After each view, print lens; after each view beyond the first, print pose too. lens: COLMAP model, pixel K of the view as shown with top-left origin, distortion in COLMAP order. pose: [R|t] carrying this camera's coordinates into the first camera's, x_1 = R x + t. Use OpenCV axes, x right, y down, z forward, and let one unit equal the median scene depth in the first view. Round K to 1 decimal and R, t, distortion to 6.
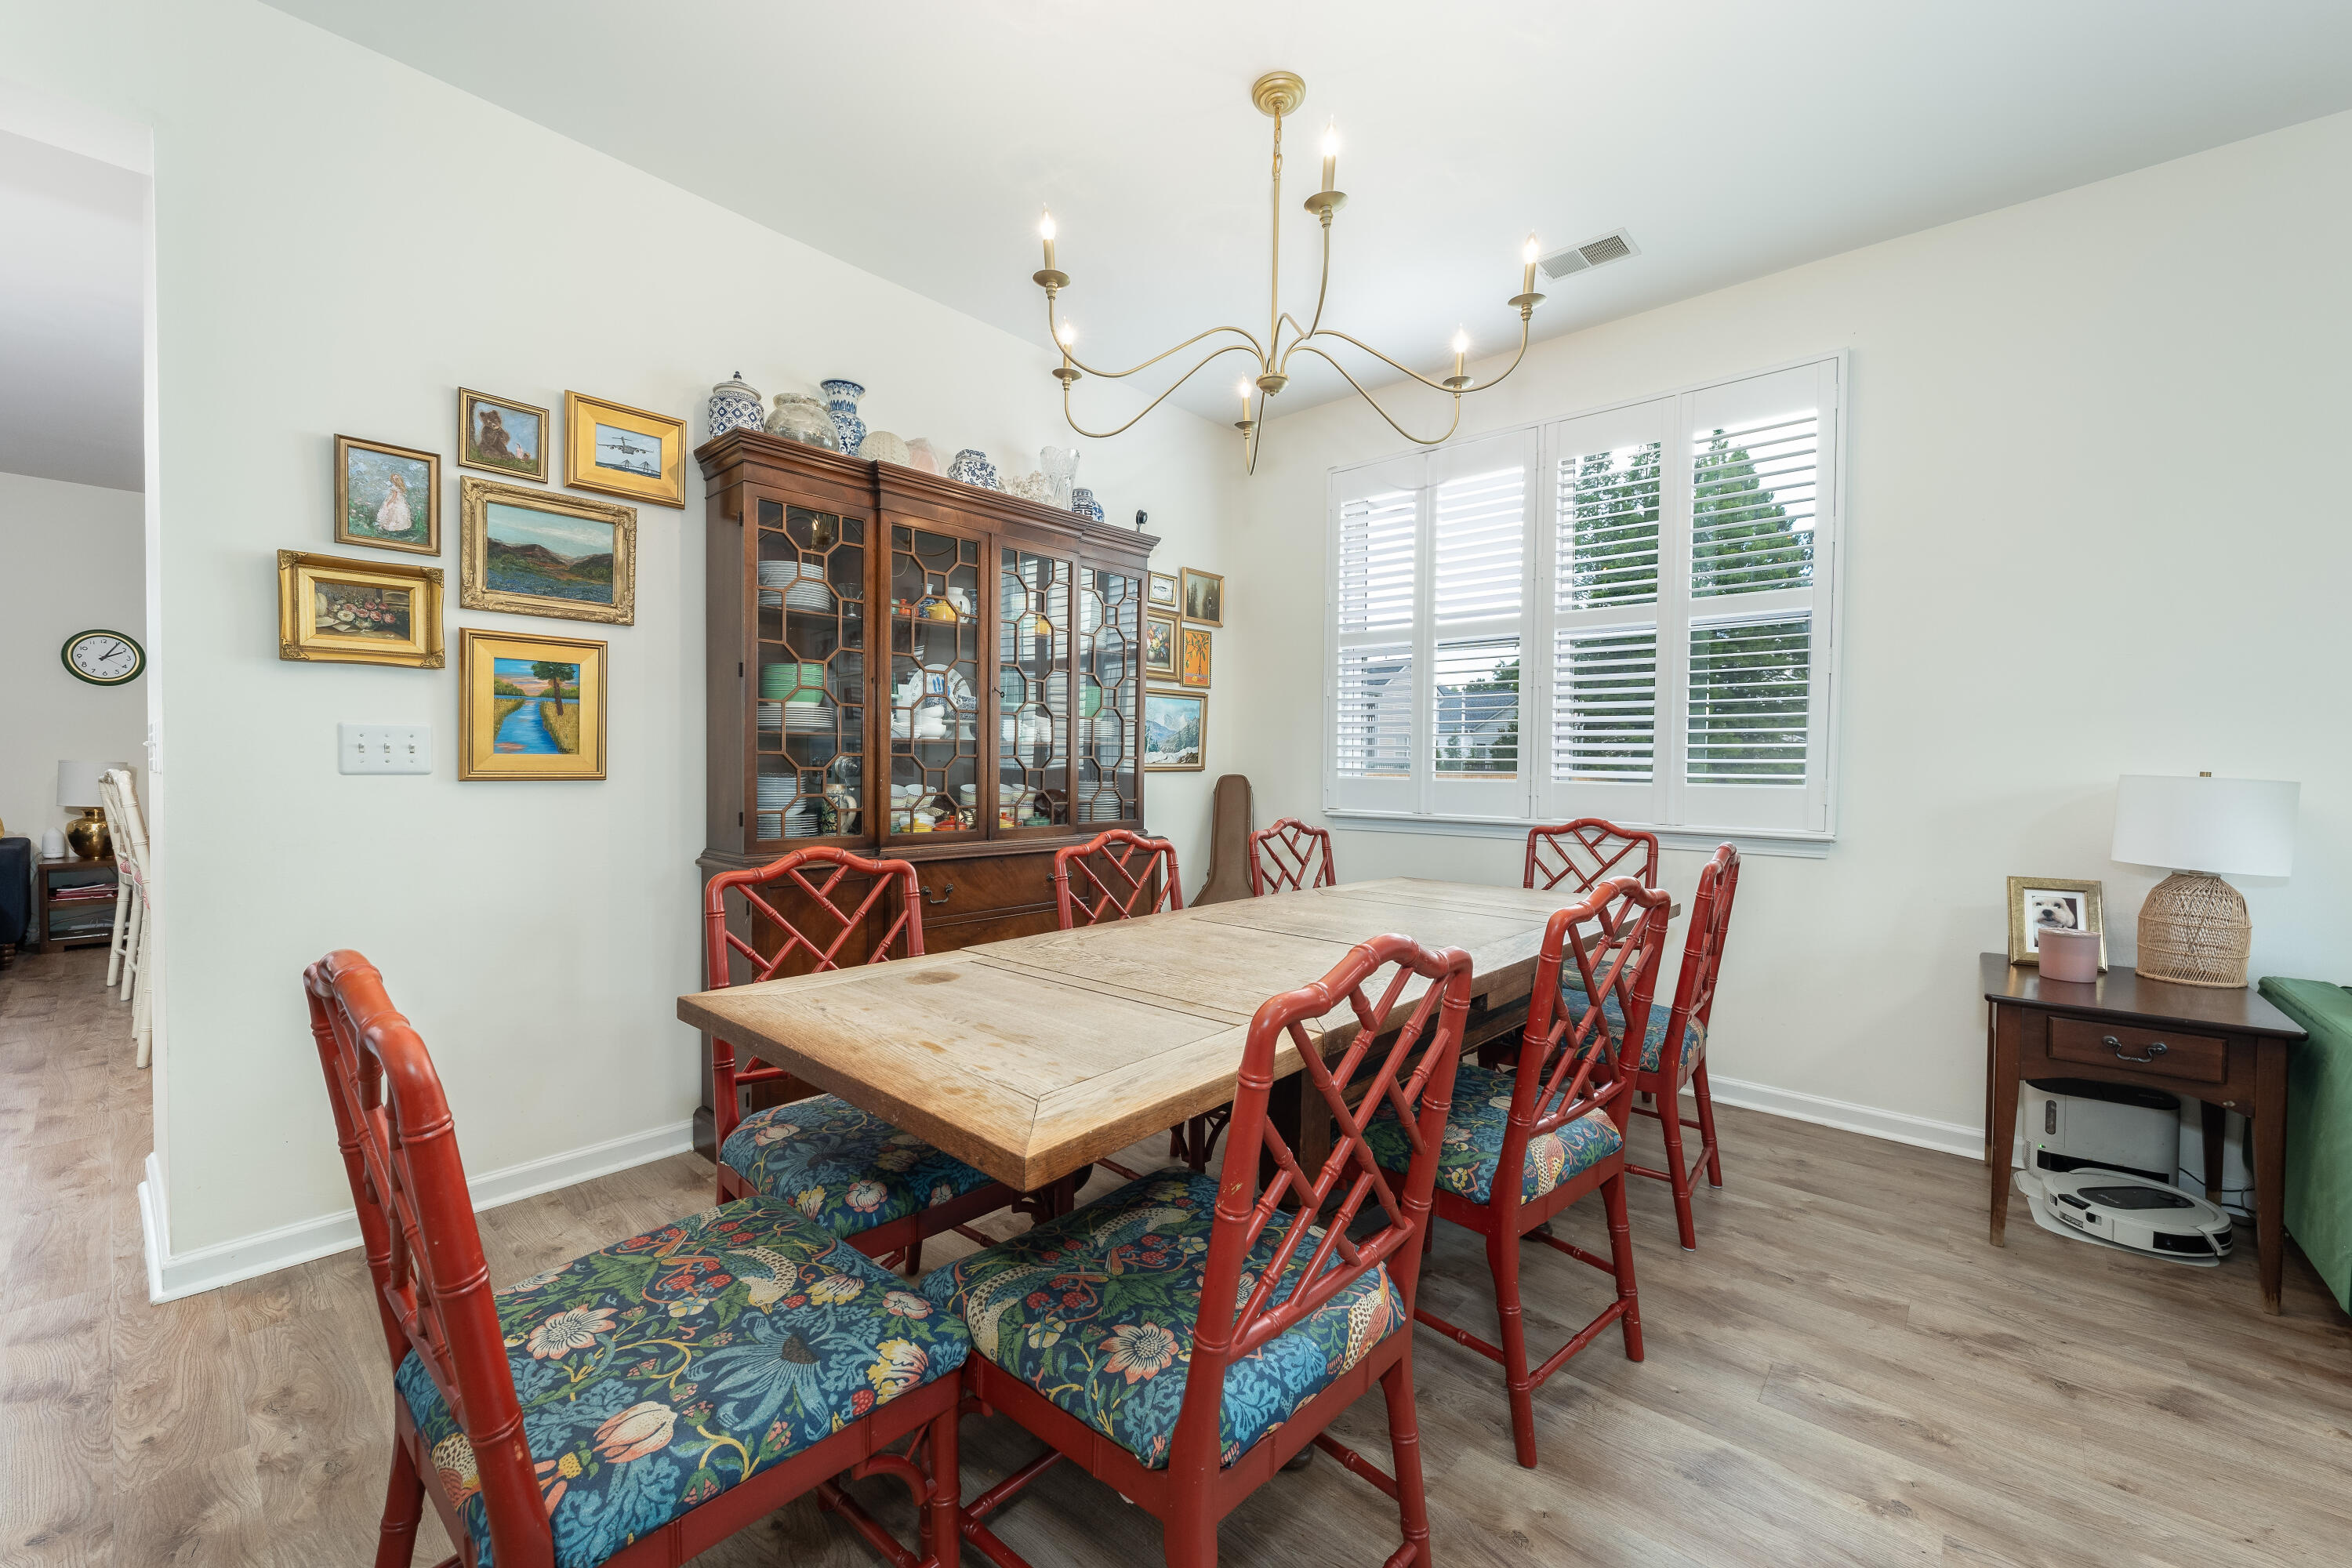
lens RADIAL K [[944.9, 0, 1166.7], [0, 944.9, 782.9], [0, 0, 1]] dist [0.001286, -0.000550]
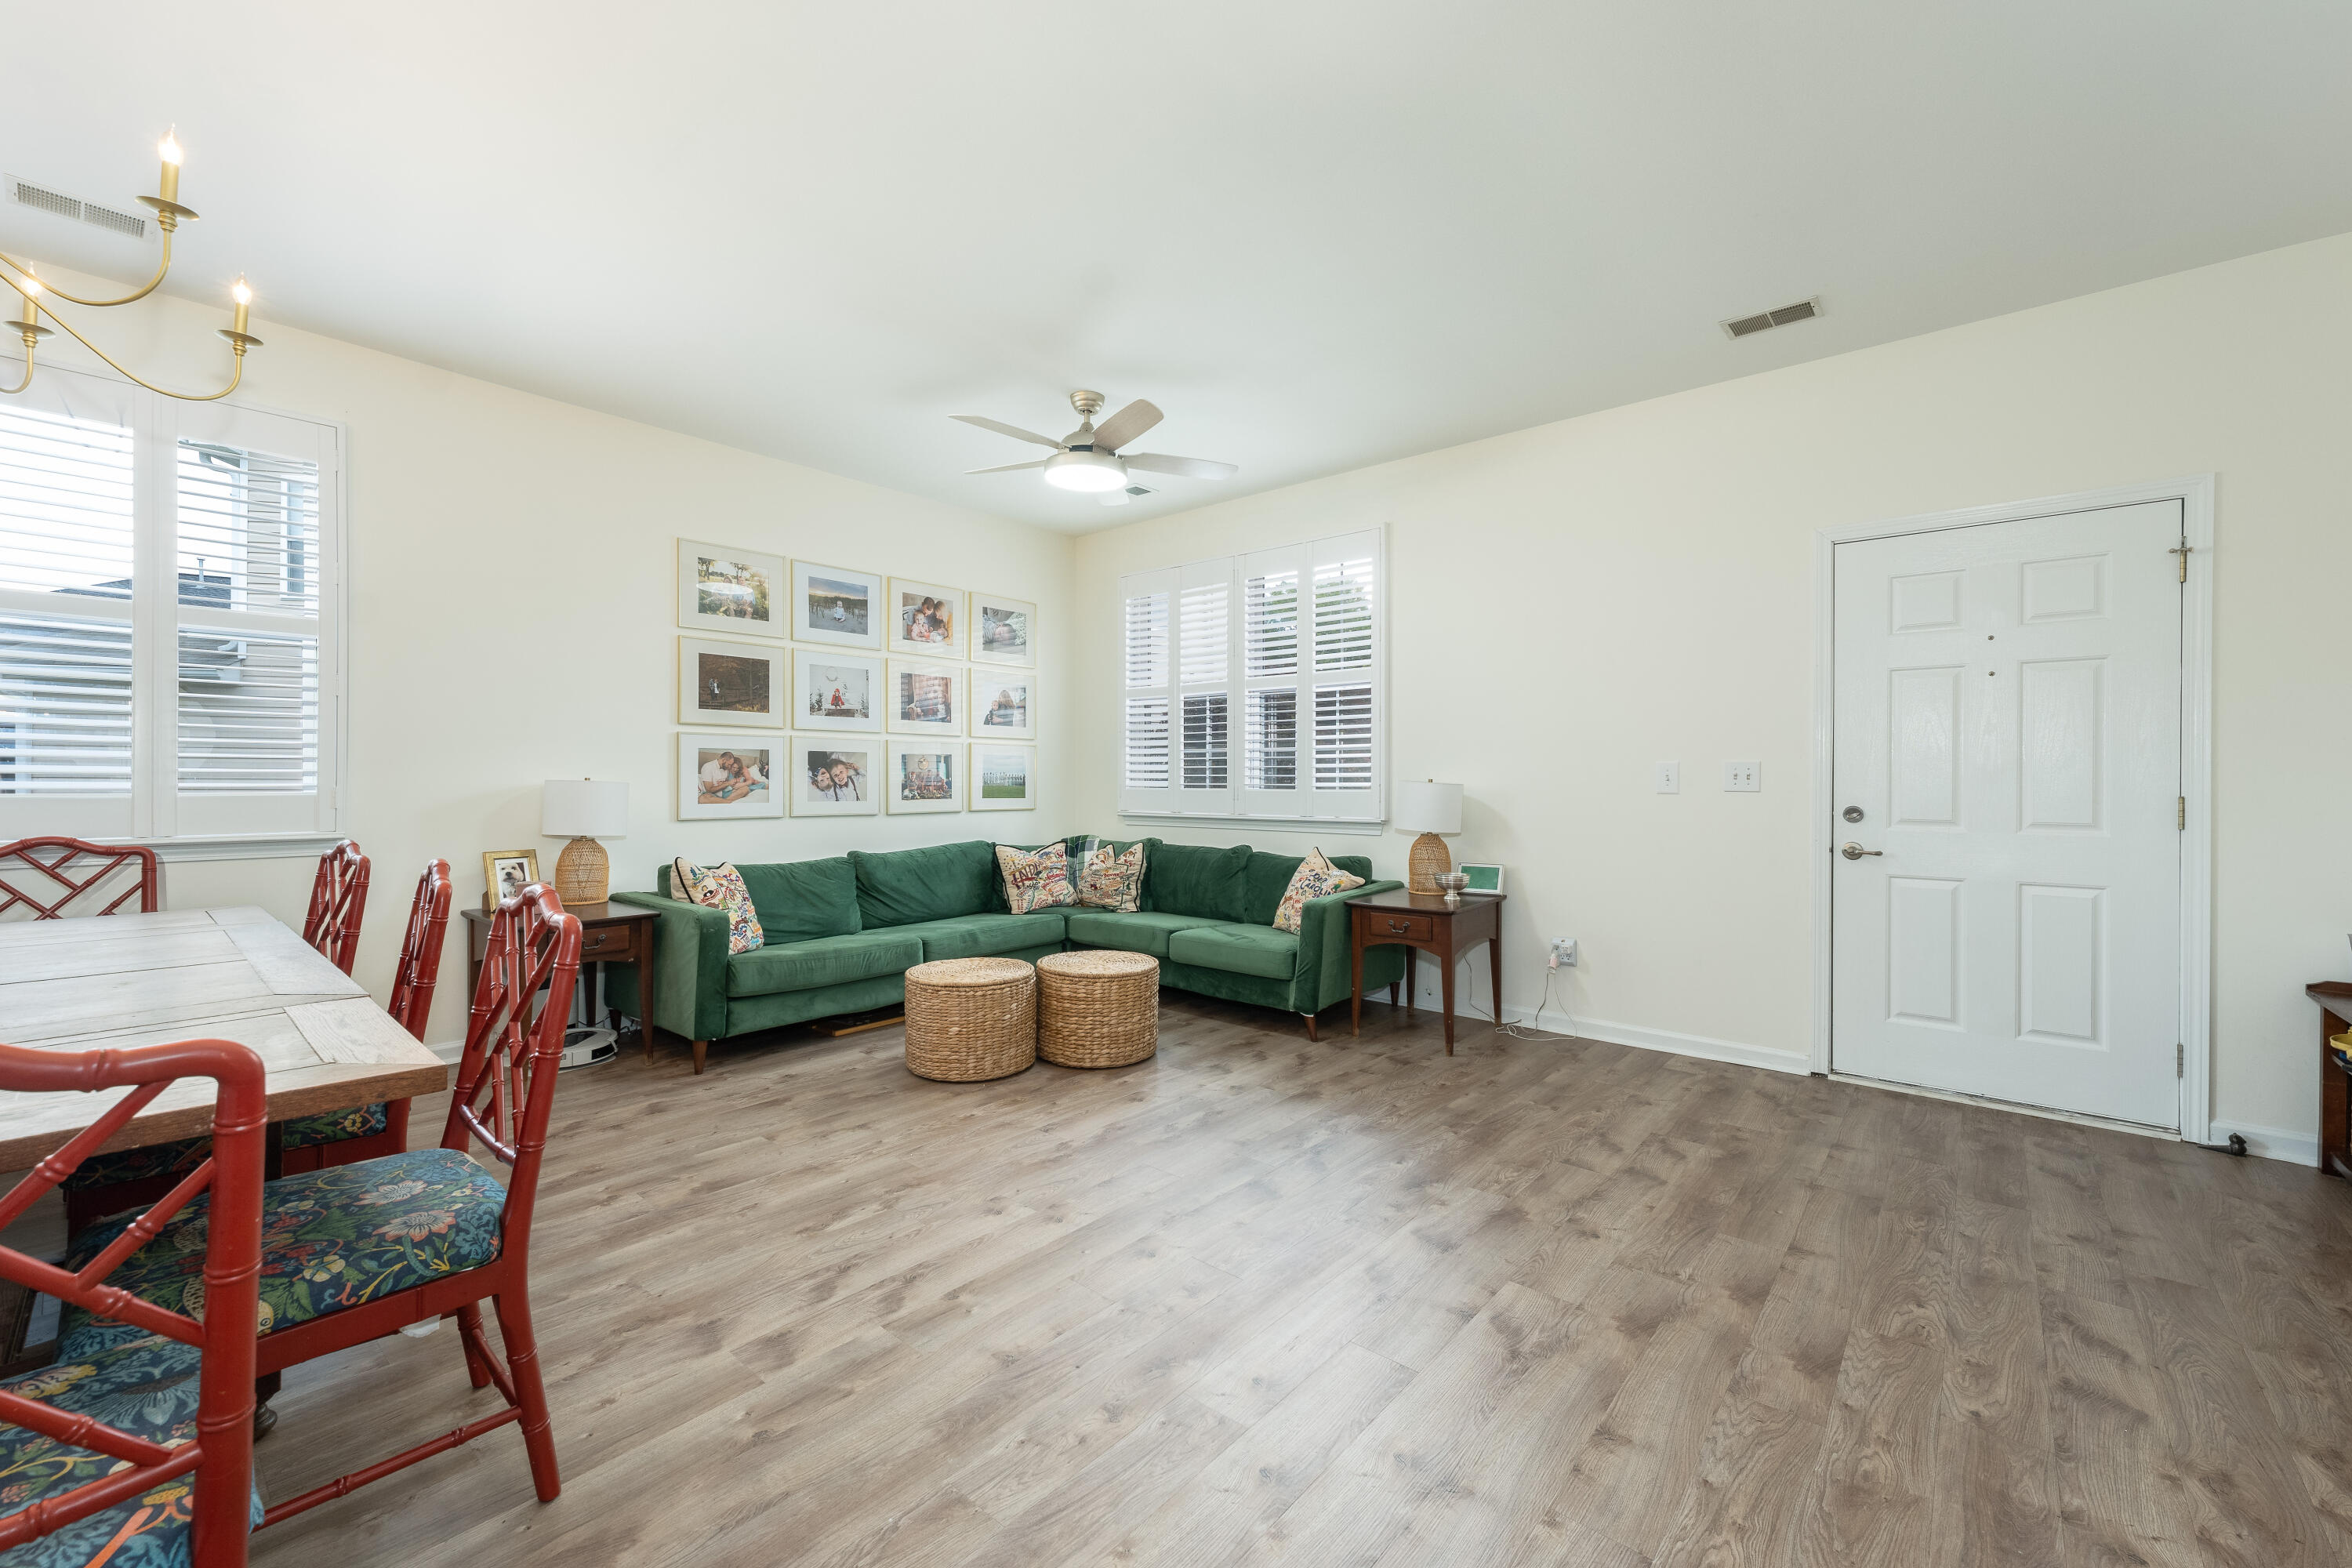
lens RADIAL K [[944.9, 0, 1165.2], [0, 944.9, 775.0], [0, 0, 1]] dist [0.001286, -0.000550]
pose [[-0.010977, -0.004236, 0.999931, -0.540675], [0.020483, 0.999780, 0.004460, -0.002873], [-0.999730, 0.020530, -0.010888, -0.013092]]
